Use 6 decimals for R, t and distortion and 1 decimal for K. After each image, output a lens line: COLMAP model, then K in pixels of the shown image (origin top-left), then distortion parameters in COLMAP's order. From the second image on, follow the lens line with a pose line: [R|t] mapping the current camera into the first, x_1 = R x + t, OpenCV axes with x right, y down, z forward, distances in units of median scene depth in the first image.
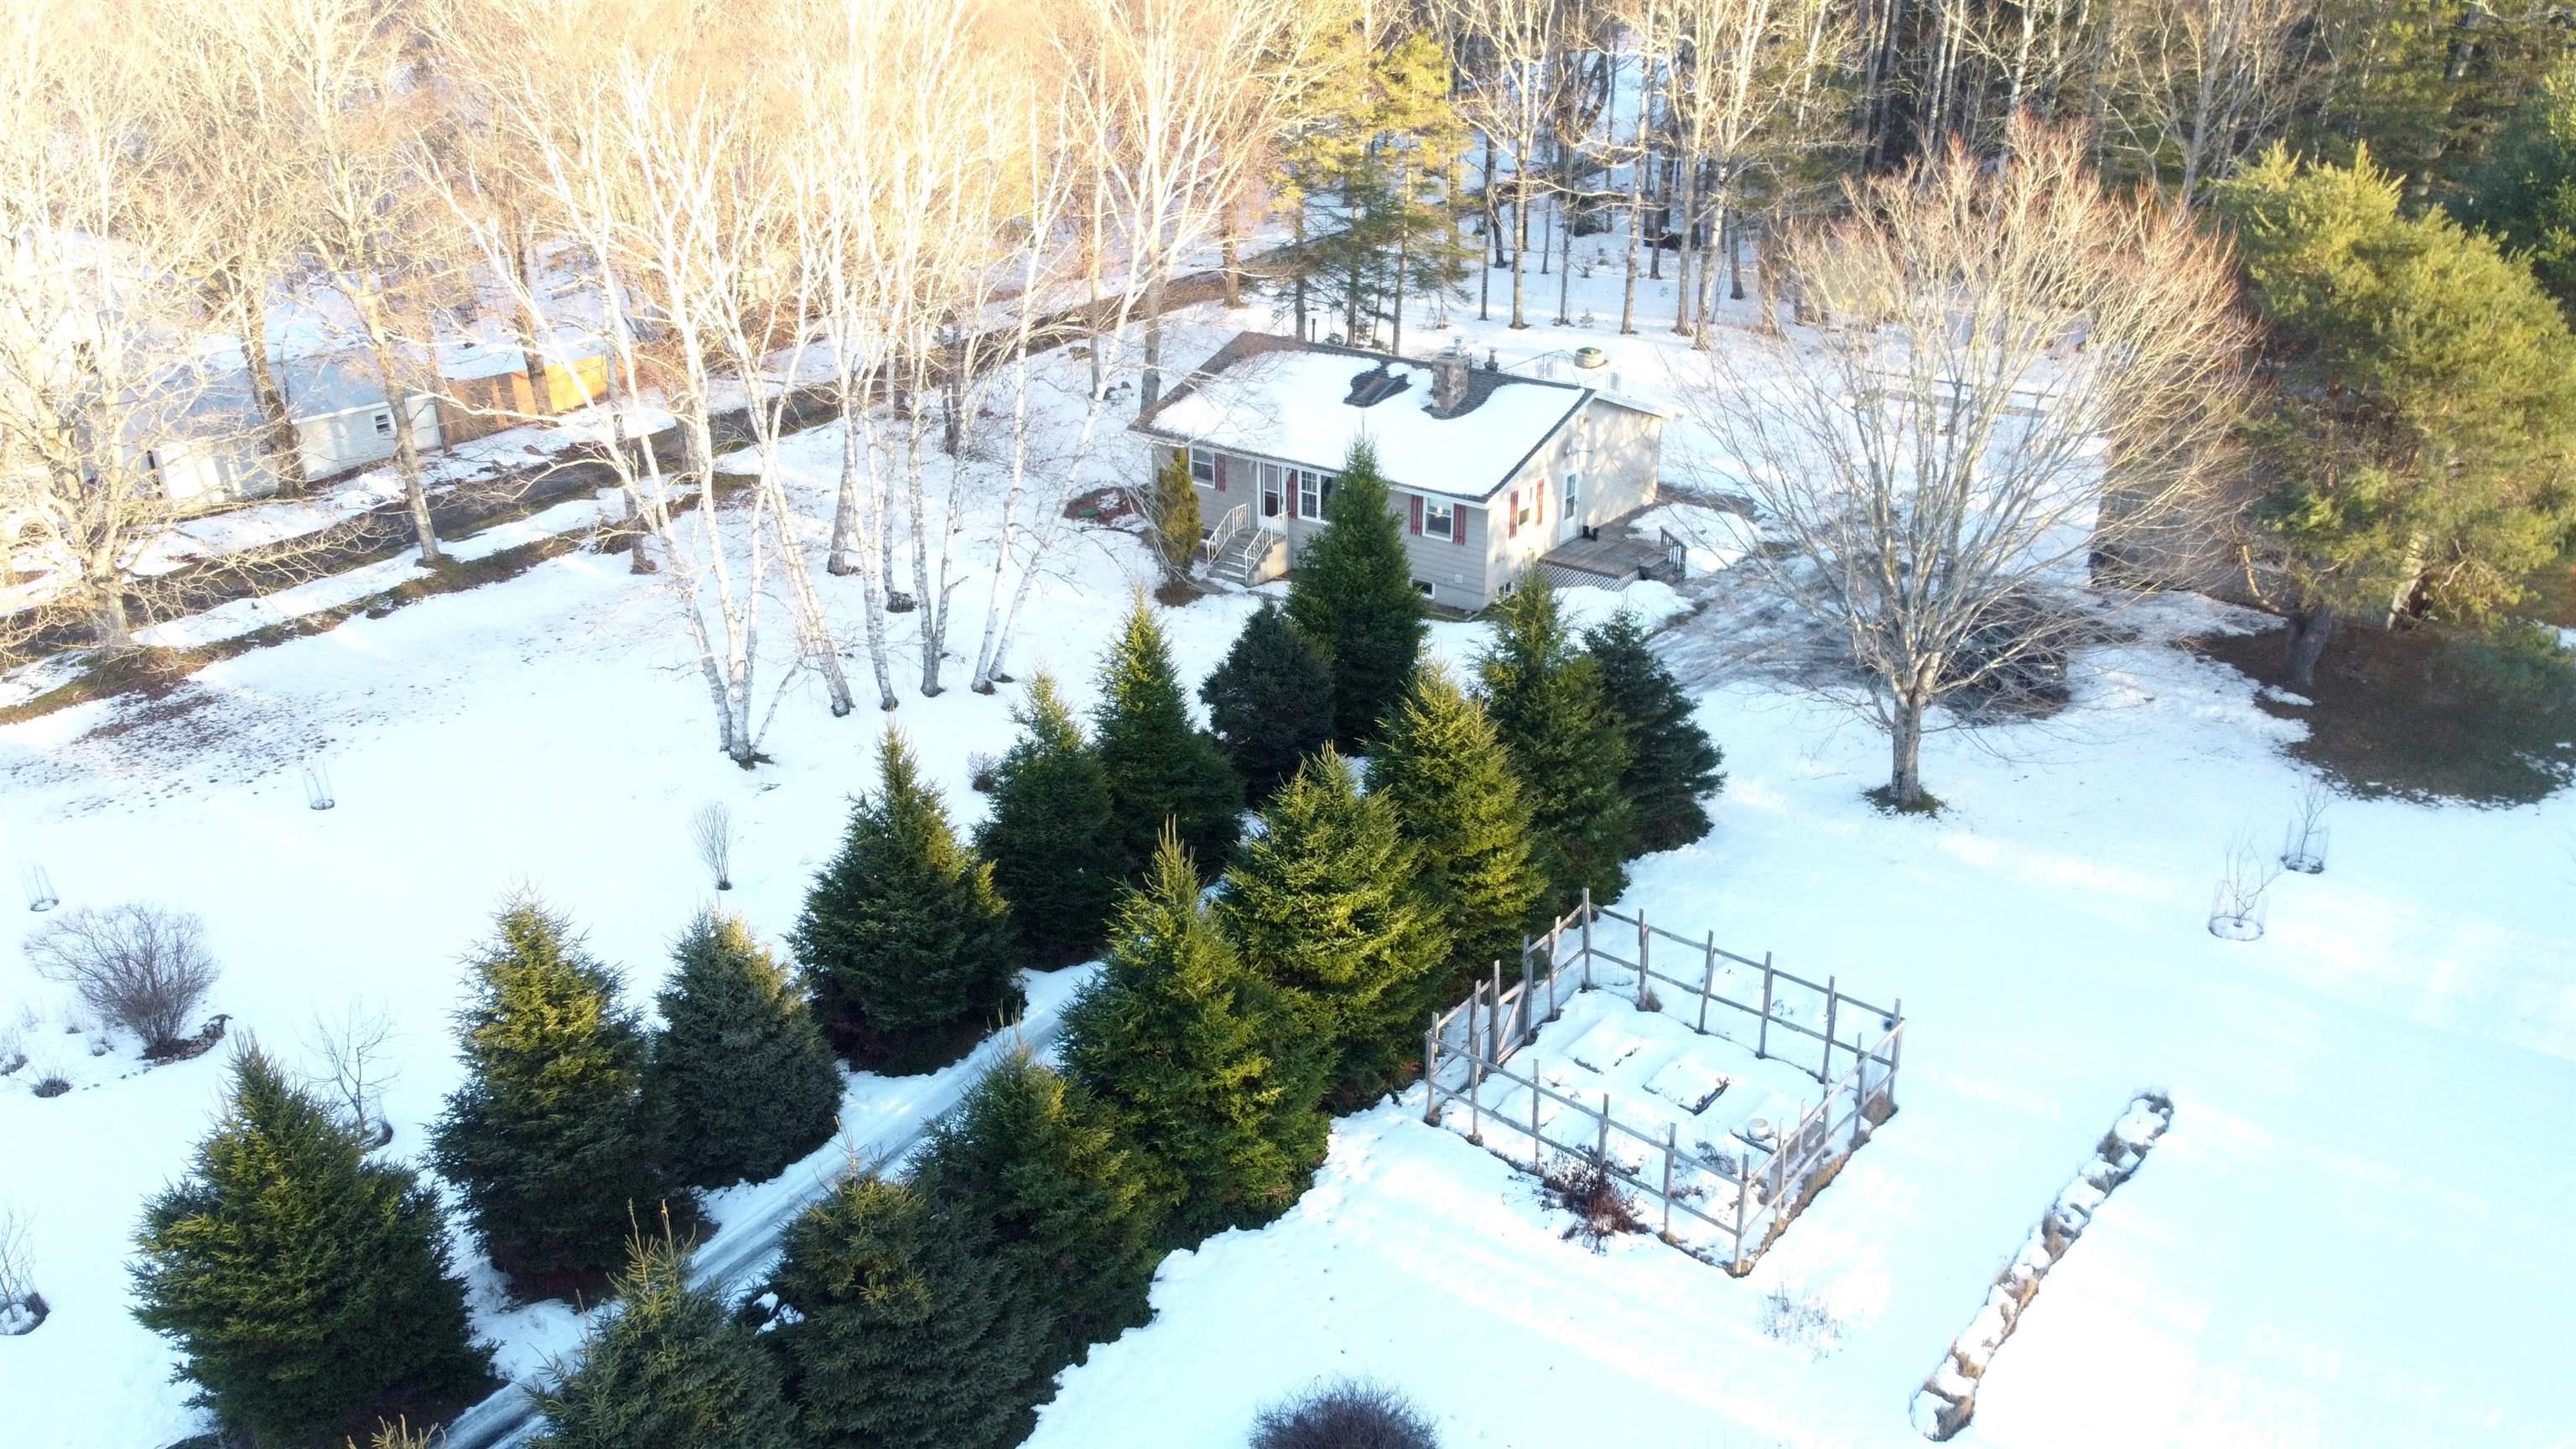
lens RADIAL K [[1887.8, 0, 1295.2], [0, 1887.8, 712.0], [0, 0, 1]] dist [0.004288, -0.058743]
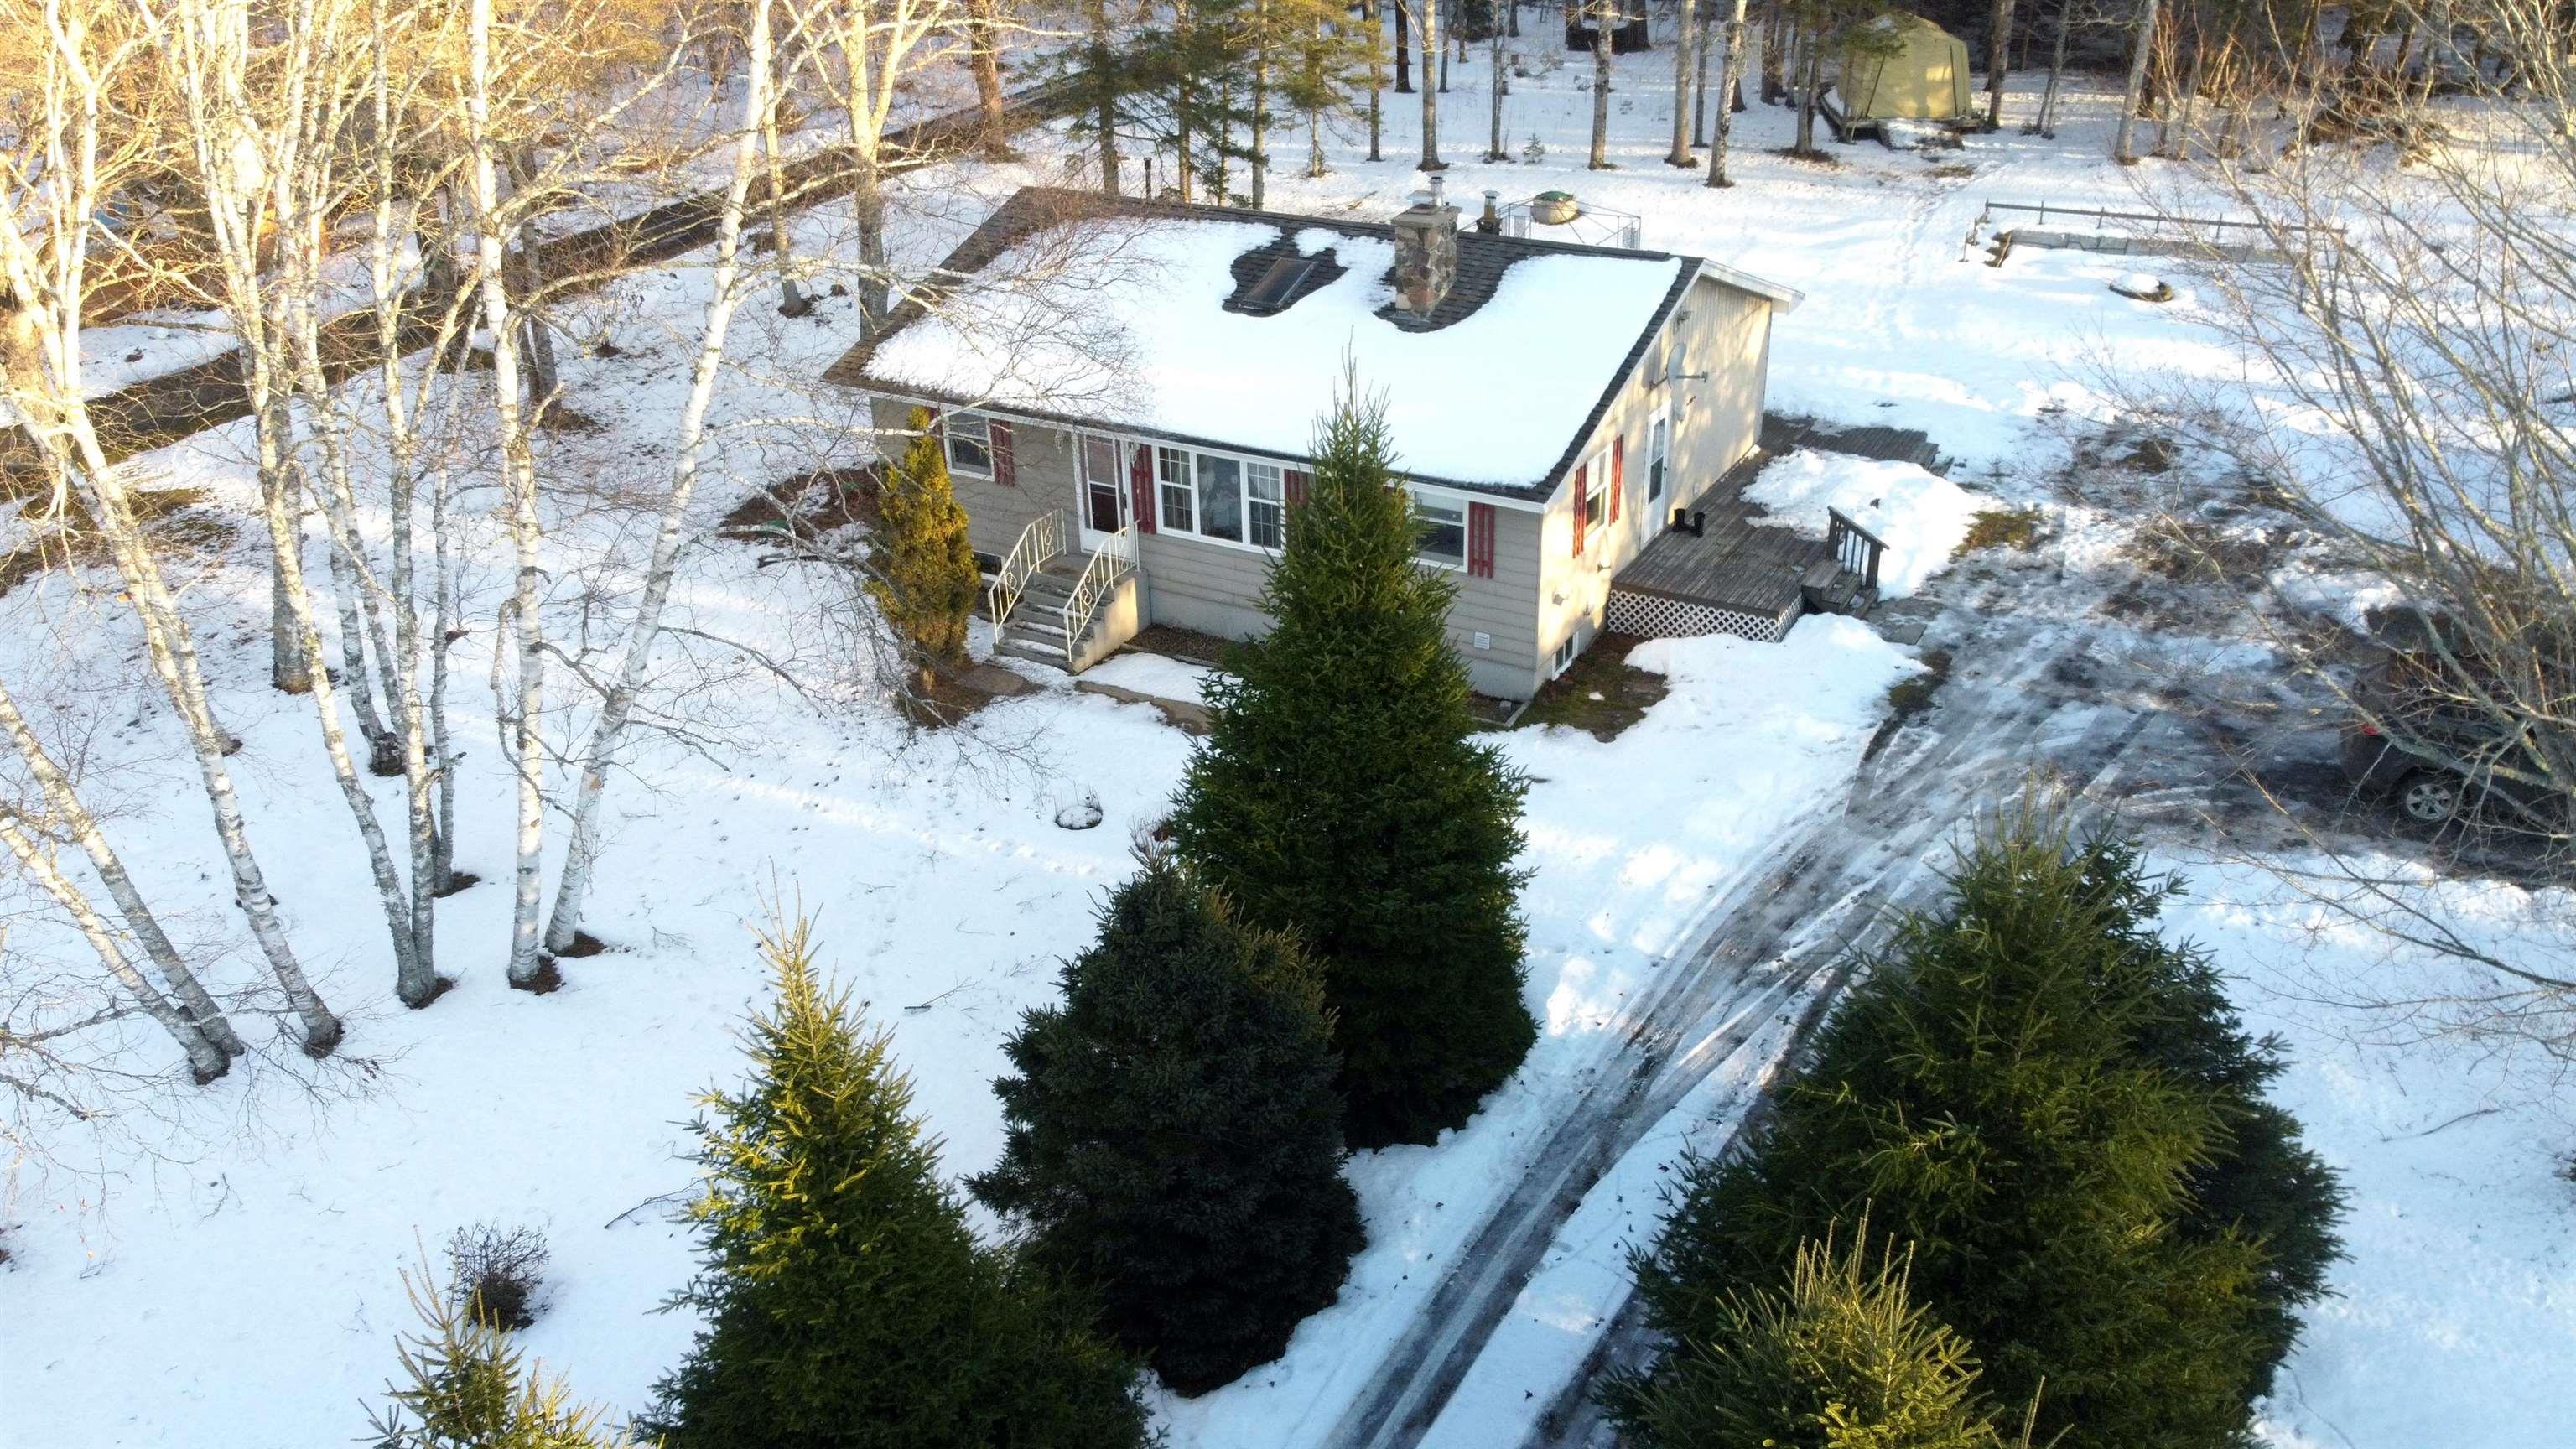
lens RADIAL K [[1887.8, 0, 1295.2], [0, 1887.8, 712.0], [0, 0, 1]] dist [0.004288, -0.058743]
pose [[0.991486, -0.079040, 0.103476, -0.019030], [0.072330, 0.995123, 0.067072, -0.085091], [-0.108273, -0.059017, 0.992368, 0.462606]]
